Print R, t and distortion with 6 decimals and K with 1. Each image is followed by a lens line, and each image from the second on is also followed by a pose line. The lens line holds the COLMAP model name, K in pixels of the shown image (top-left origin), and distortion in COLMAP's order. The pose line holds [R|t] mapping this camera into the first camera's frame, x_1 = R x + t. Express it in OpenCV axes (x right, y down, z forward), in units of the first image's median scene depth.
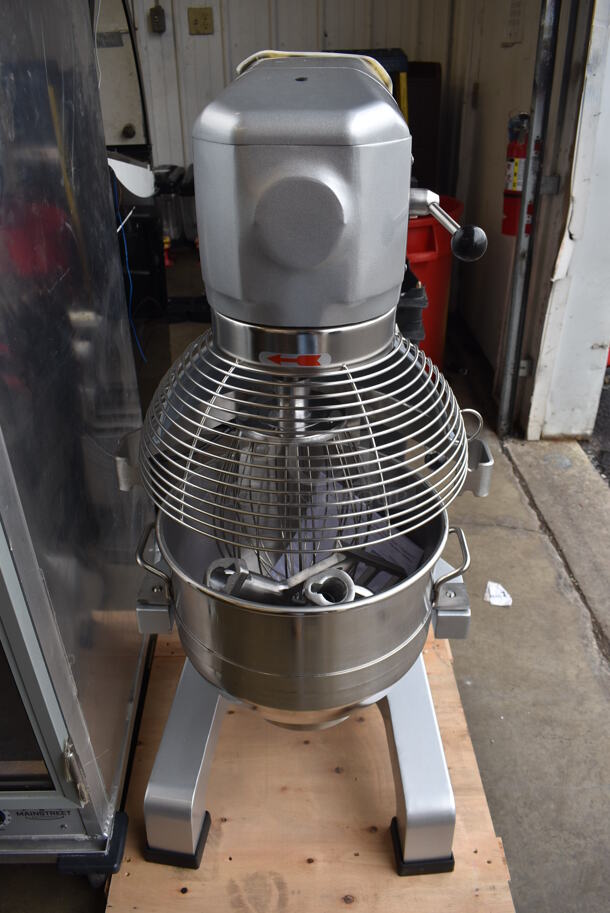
lens RADIAL K [[706.9, 0, 305.0], [0, 706.9, 456.5], [0, 0, 1]] dist [-0.114832, 0.036761]
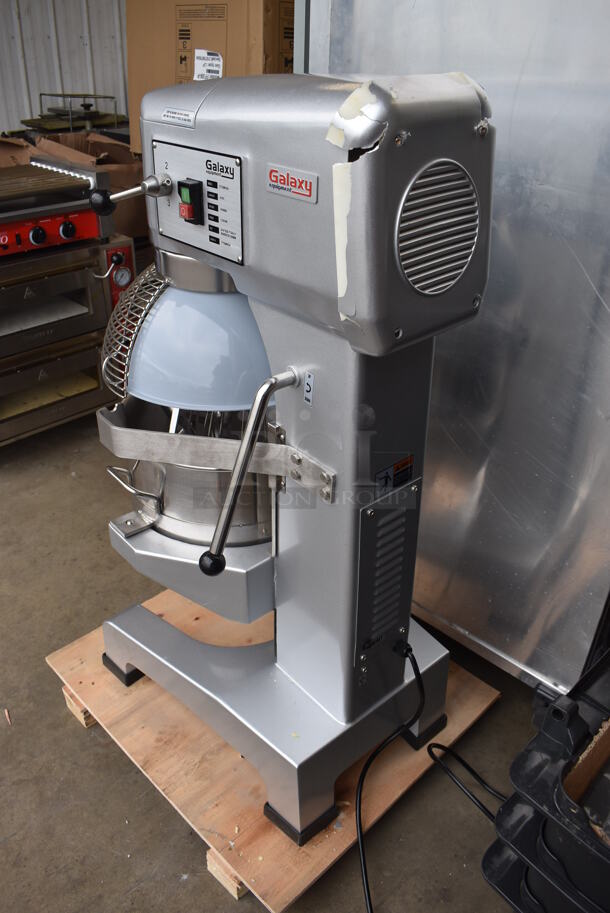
lens RADIAL K [[706.9, 0, 305.0], [0, 706.9, 456.5], [0, 0, 1]] dist [-0.114832, 0.036761]
pose [[-0.729081, 0.352013, -0.586965, 0.569946], [-0.367017, 0.522793, 0.769406, -0.763375], [0.577702, 0.776385, -0.251963, 1.226675]]
